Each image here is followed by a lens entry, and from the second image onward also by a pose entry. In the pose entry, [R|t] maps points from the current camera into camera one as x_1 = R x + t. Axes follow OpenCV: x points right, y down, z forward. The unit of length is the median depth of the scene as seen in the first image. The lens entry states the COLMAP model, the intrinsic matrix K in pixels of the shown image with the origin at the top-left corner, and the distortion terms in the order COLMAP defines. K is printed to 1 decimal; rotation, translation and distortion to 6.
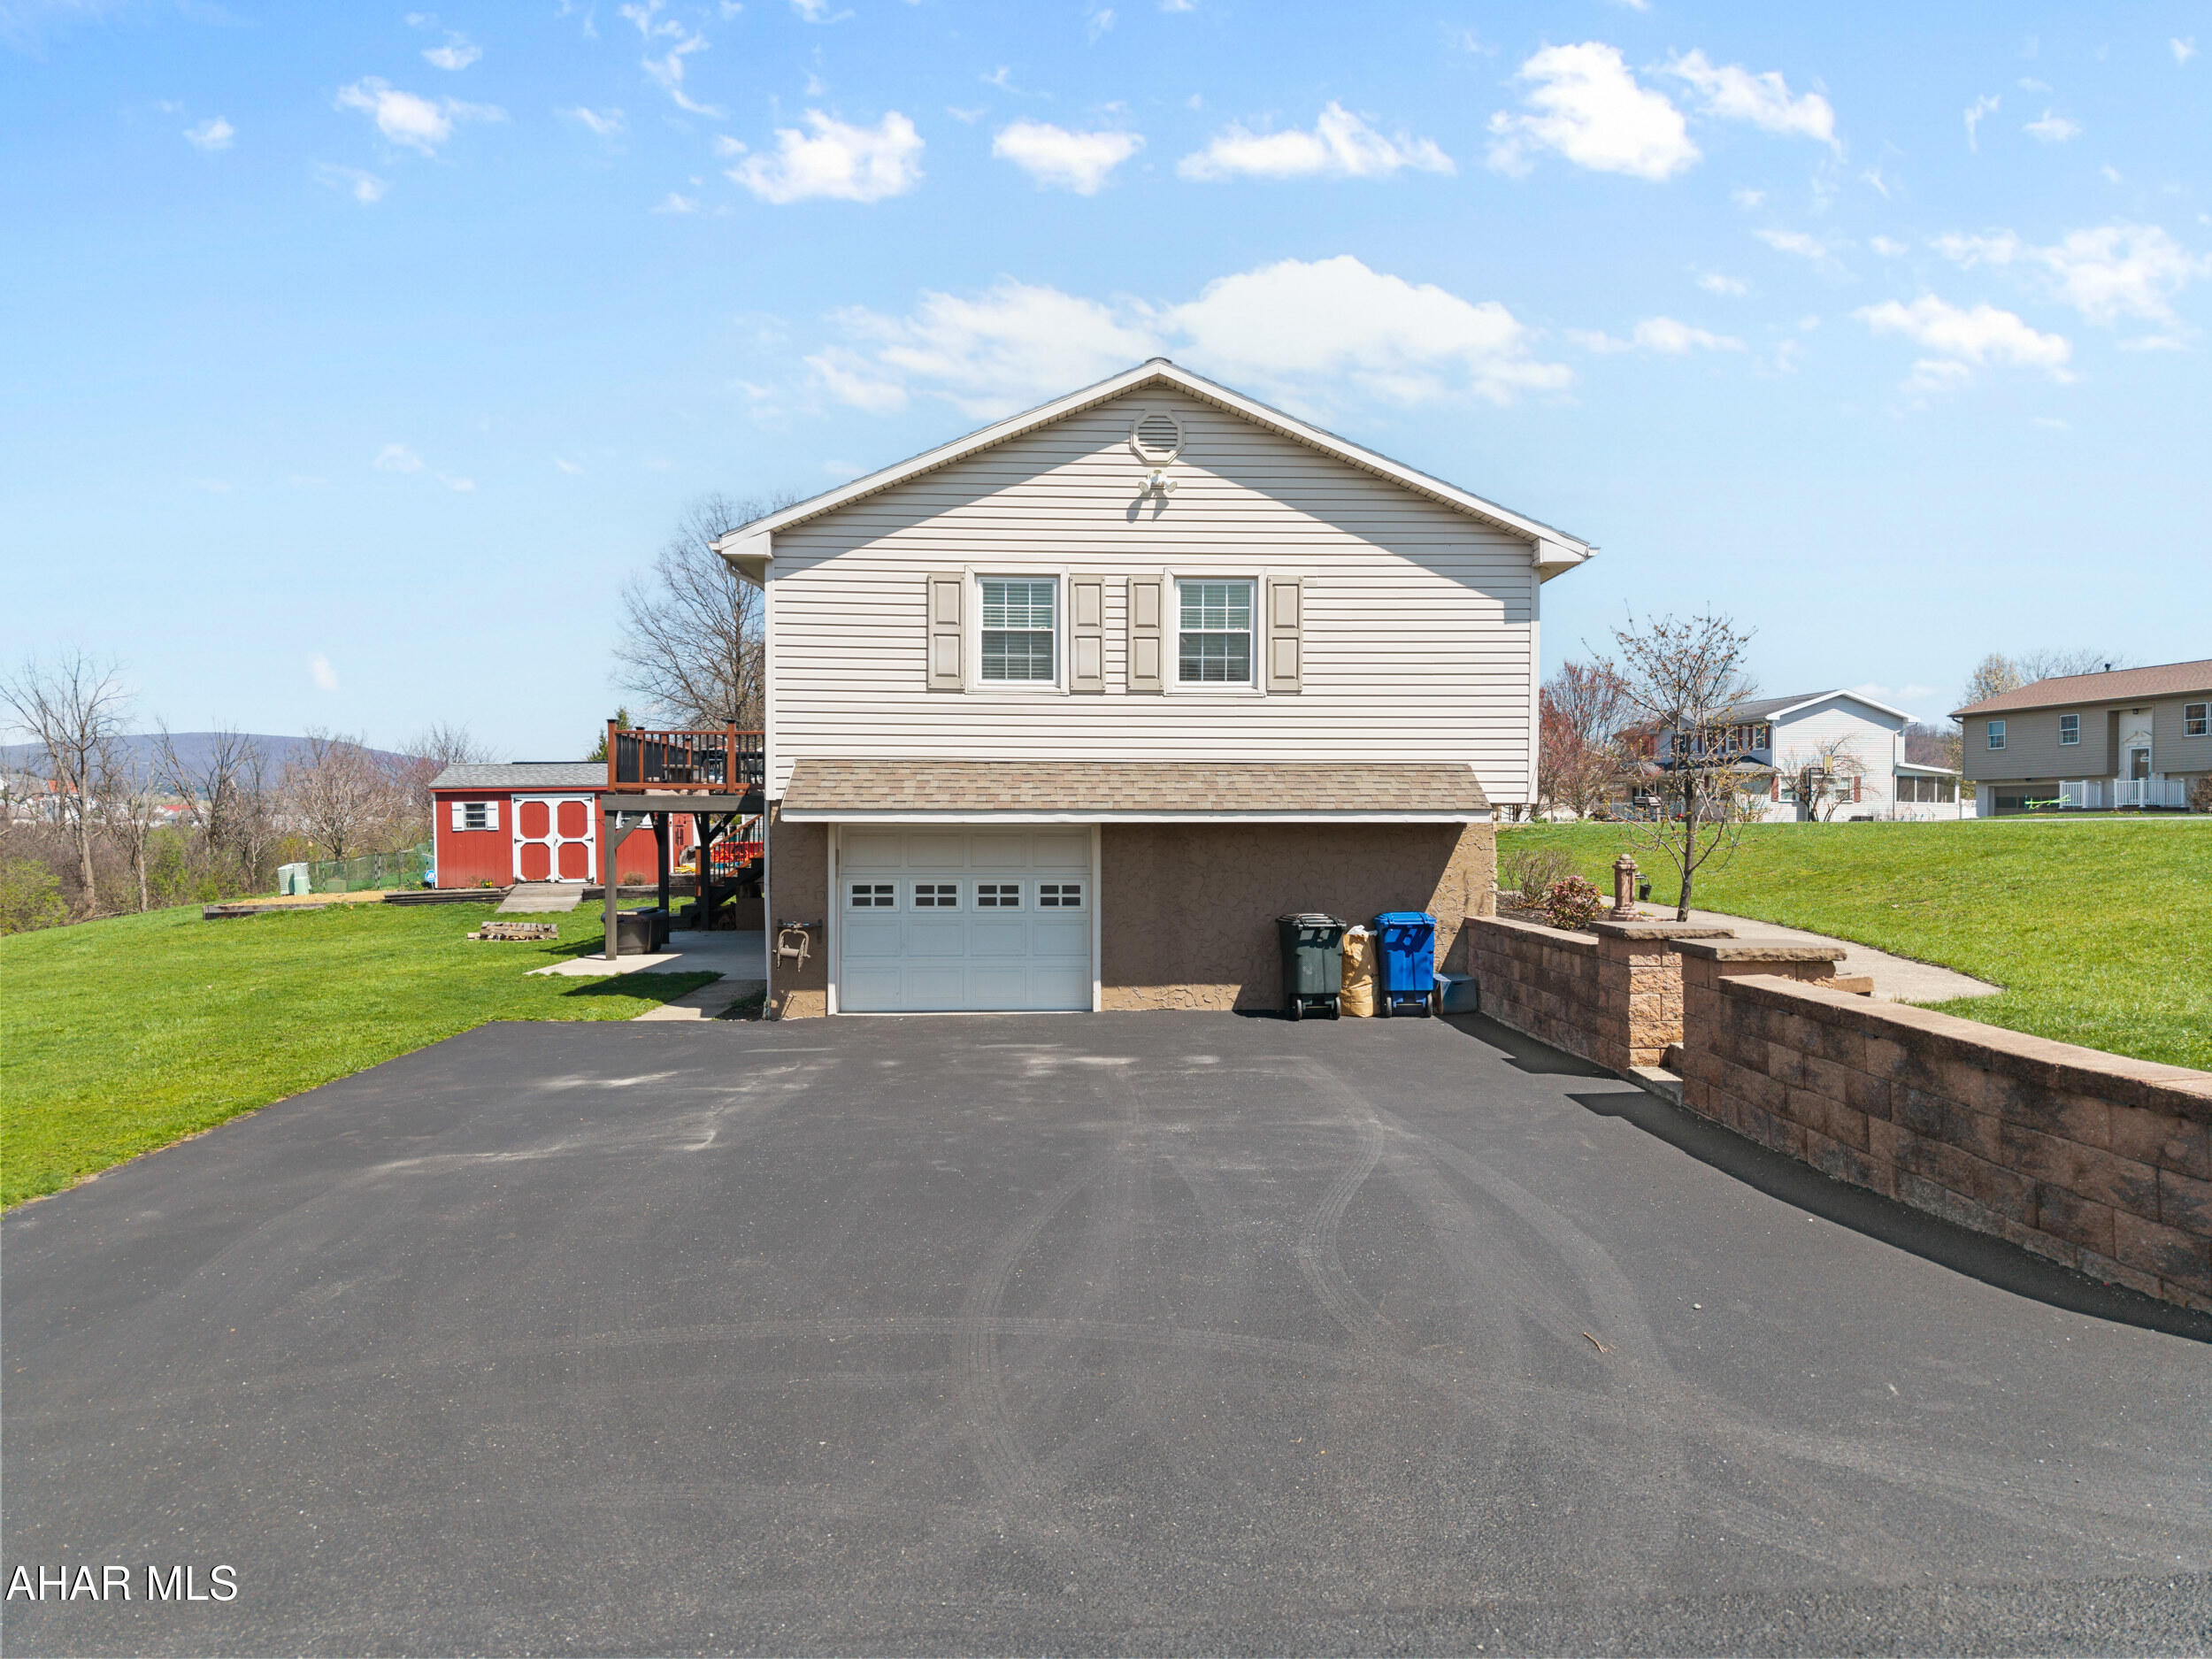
lens RADIAL K [[1493.2, 0, 1106.0], [0, 1493.2, 829.5], [0, 0, 1]] dist [0.006357, -0.000540]
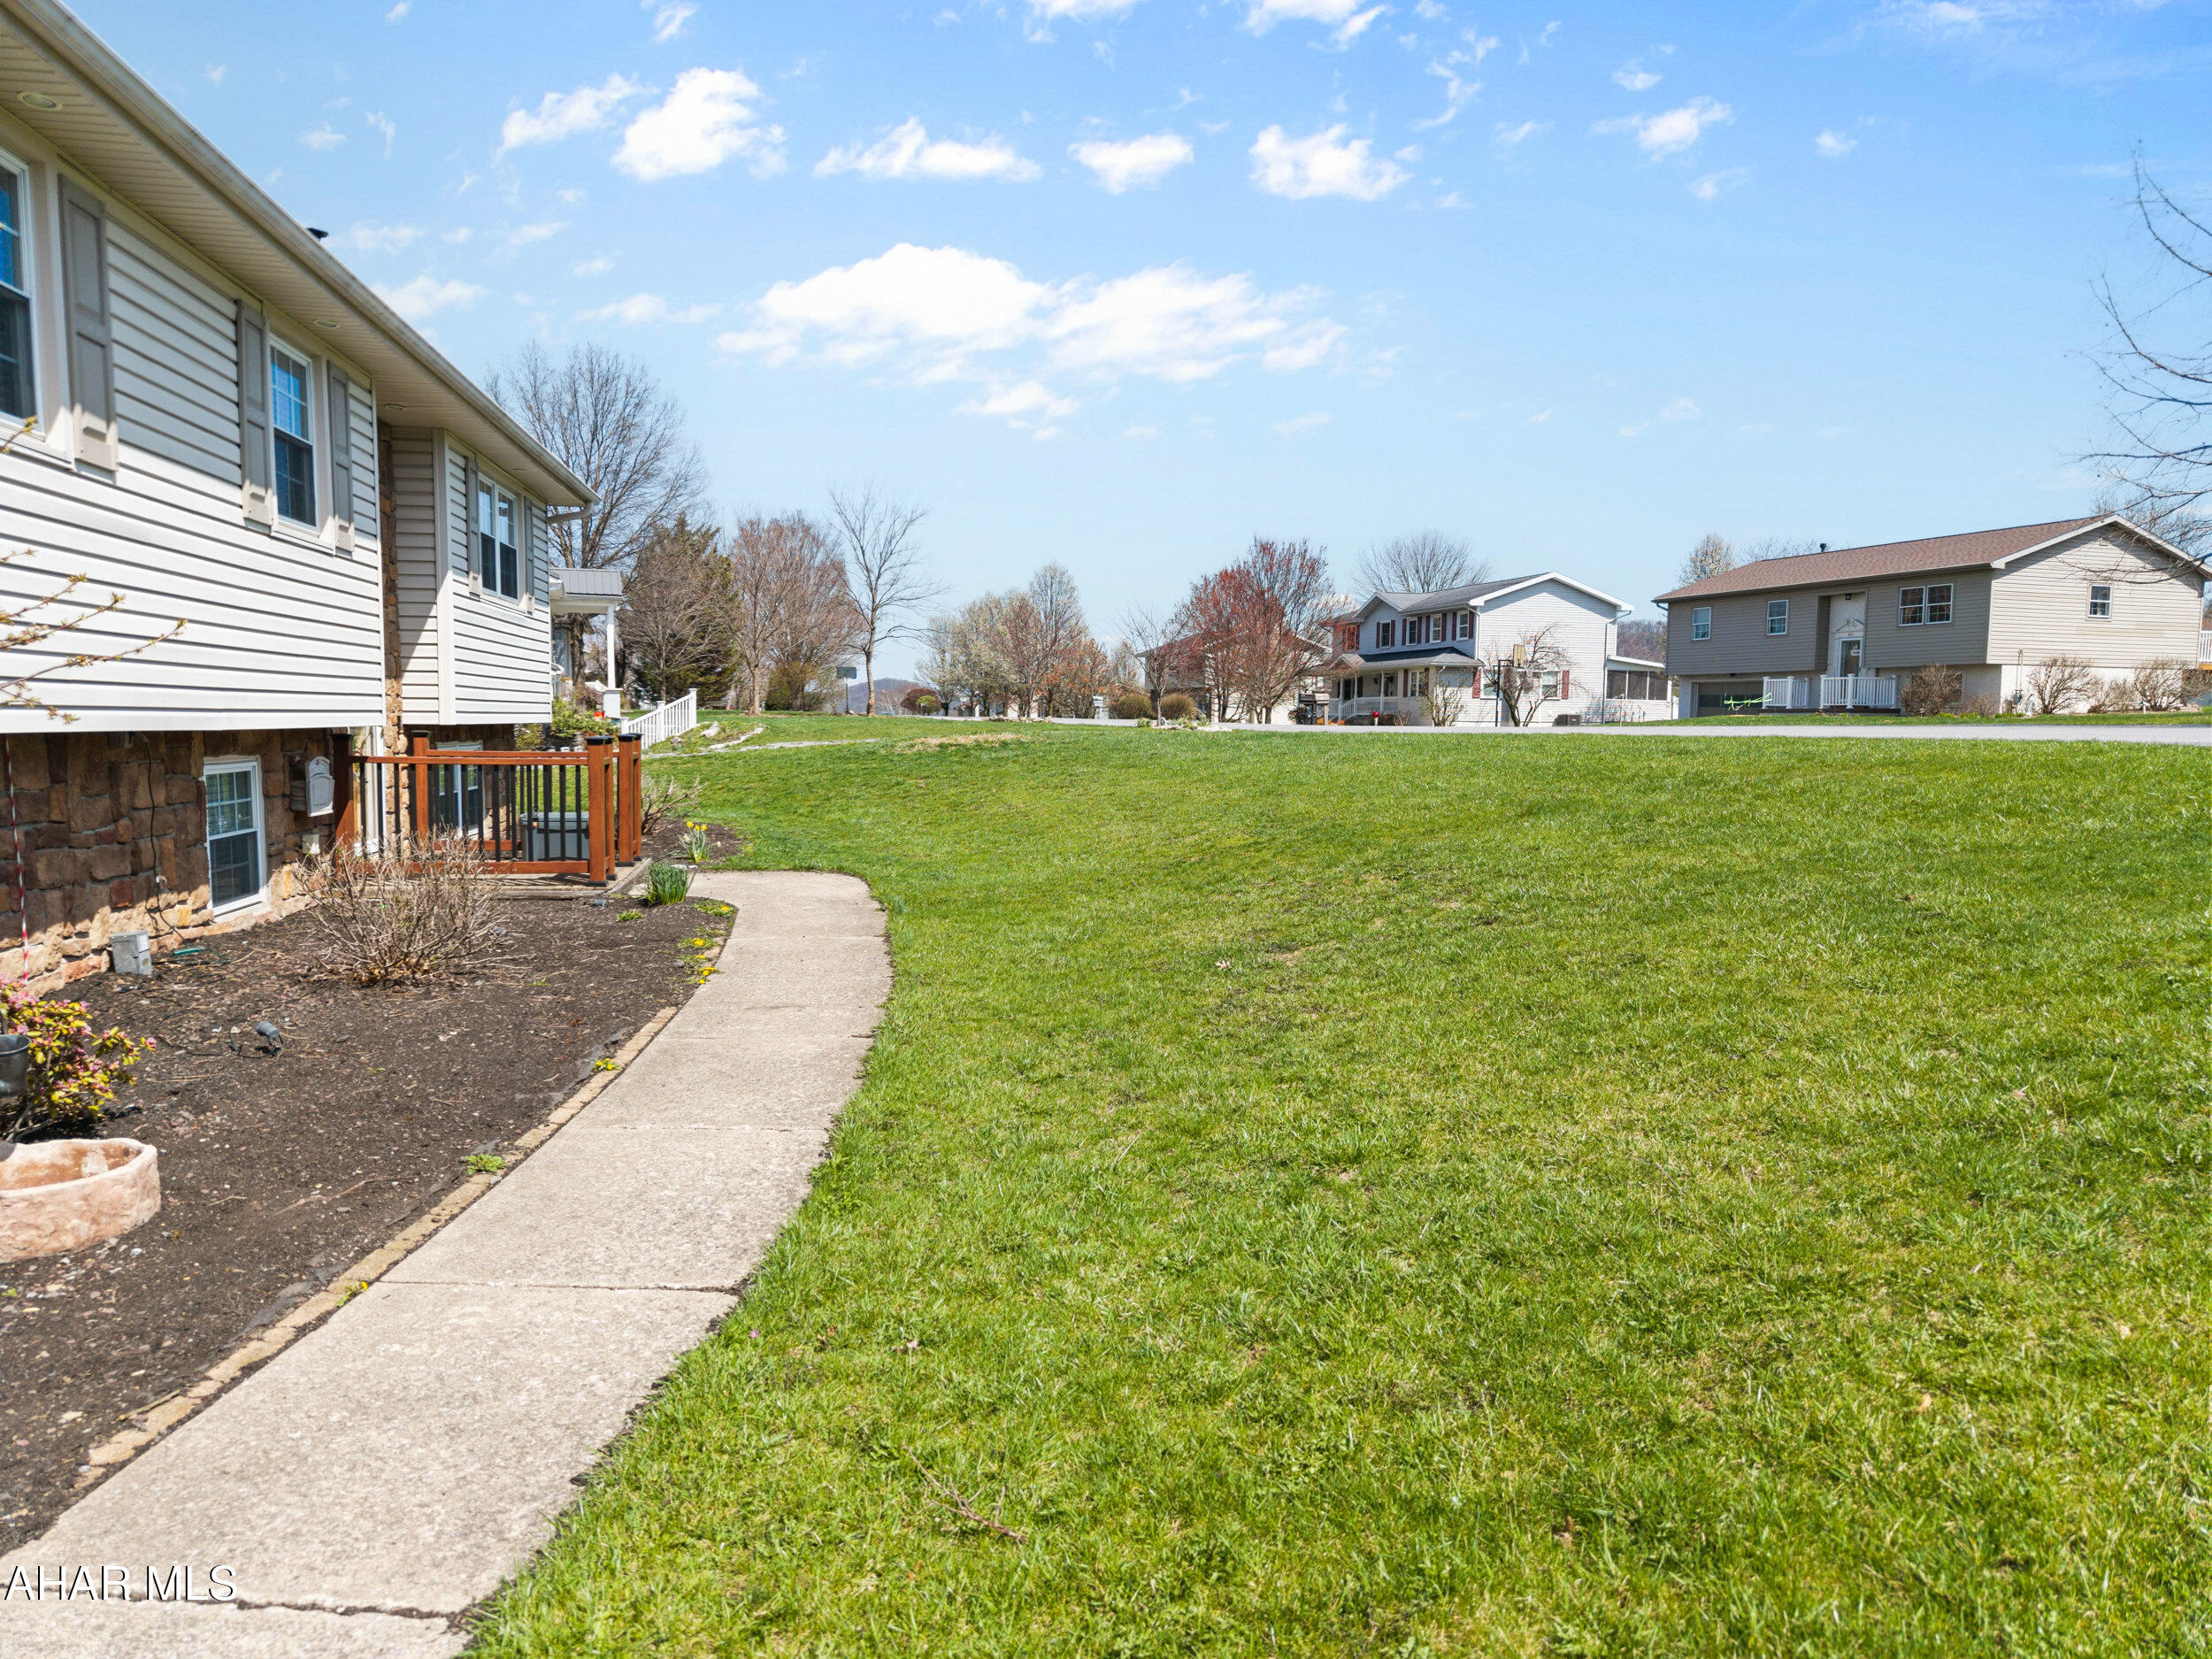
lens RADIAL K [[1493.2, 0, 1106.0], [0, 1493.2, 829.5], [0, 0, 1]] dist [0.006357, -0.000540]
pose [[0.990990, -0.007423, 0.133728, 0.149274], [-0.002456, 0.997288, 0.073559, -0.007532], [-0.133911, -0.073224, 0.988284, 0.198071]]
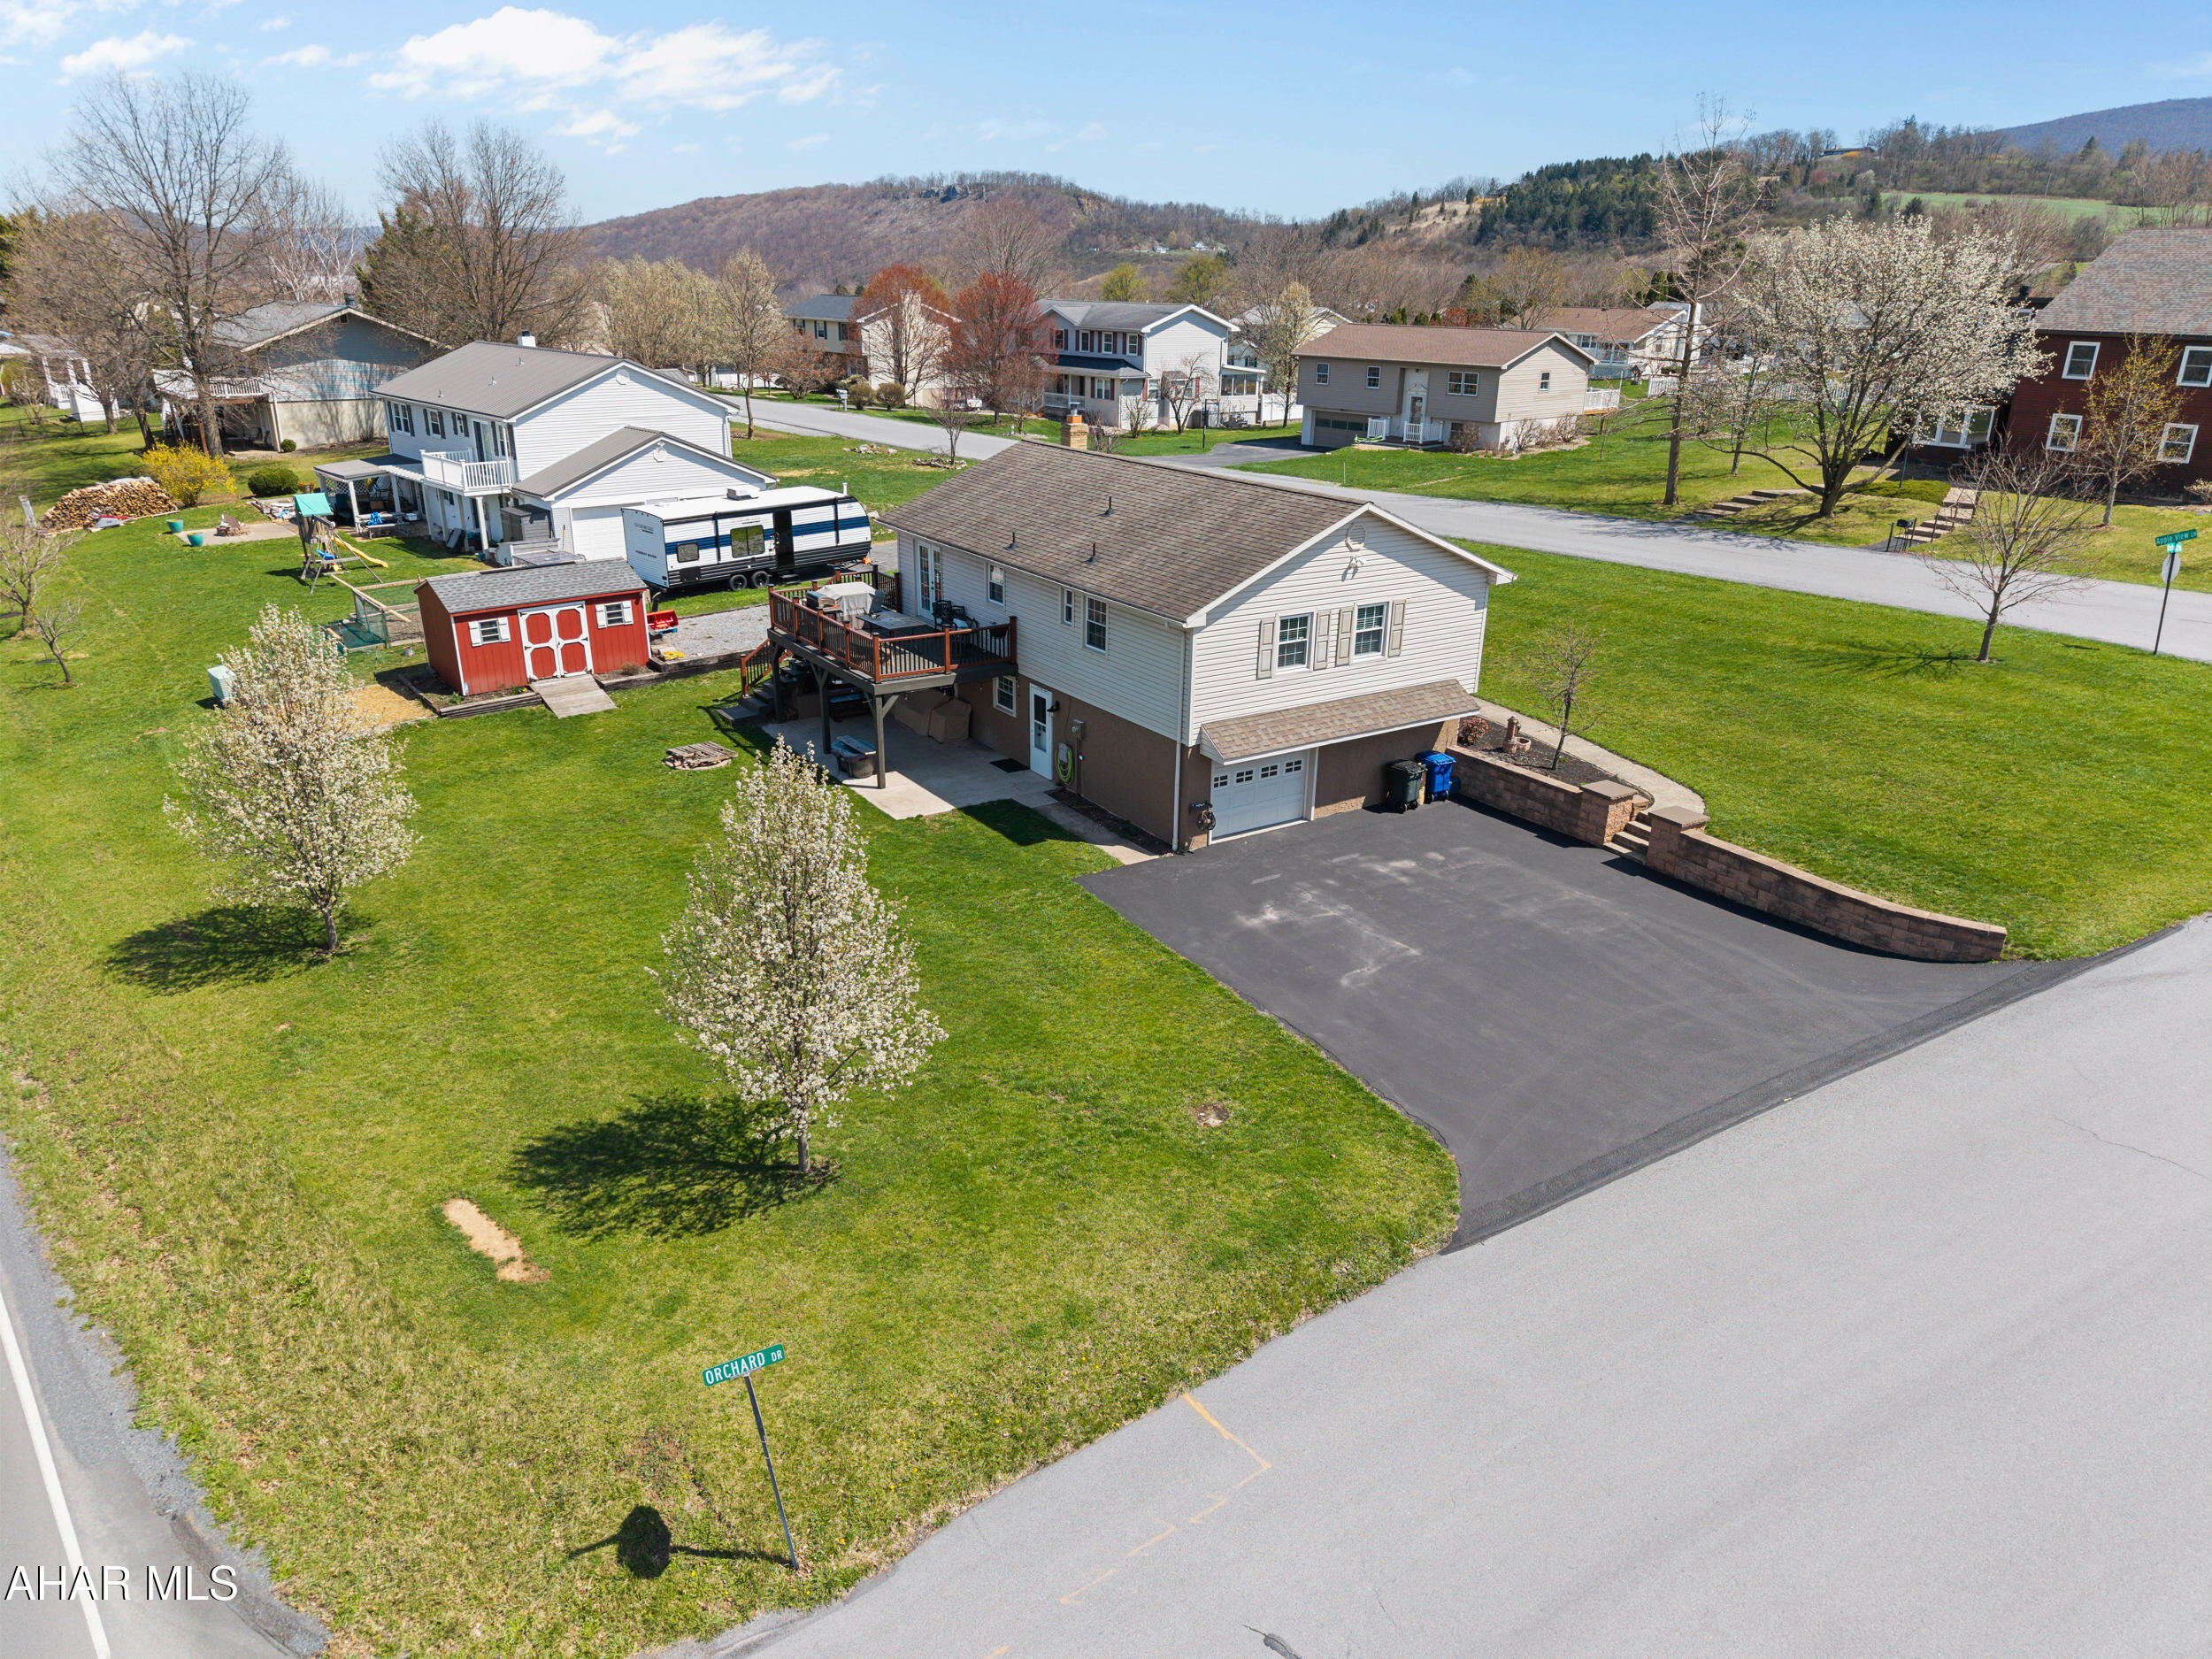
lens RADIAL K [[1510.5, 0, 1113.6], [0, 1510.5, 825.9], [0, 0, 1]] dist [0.037767, -0.000463]
pose [[0.852036, -0.168368, 0.495668, -0.363607], [-0.015138, 0.938544, 0.344826, -0.166599], [-0.523264, -0.301308, 0.797125, -0.148563]]
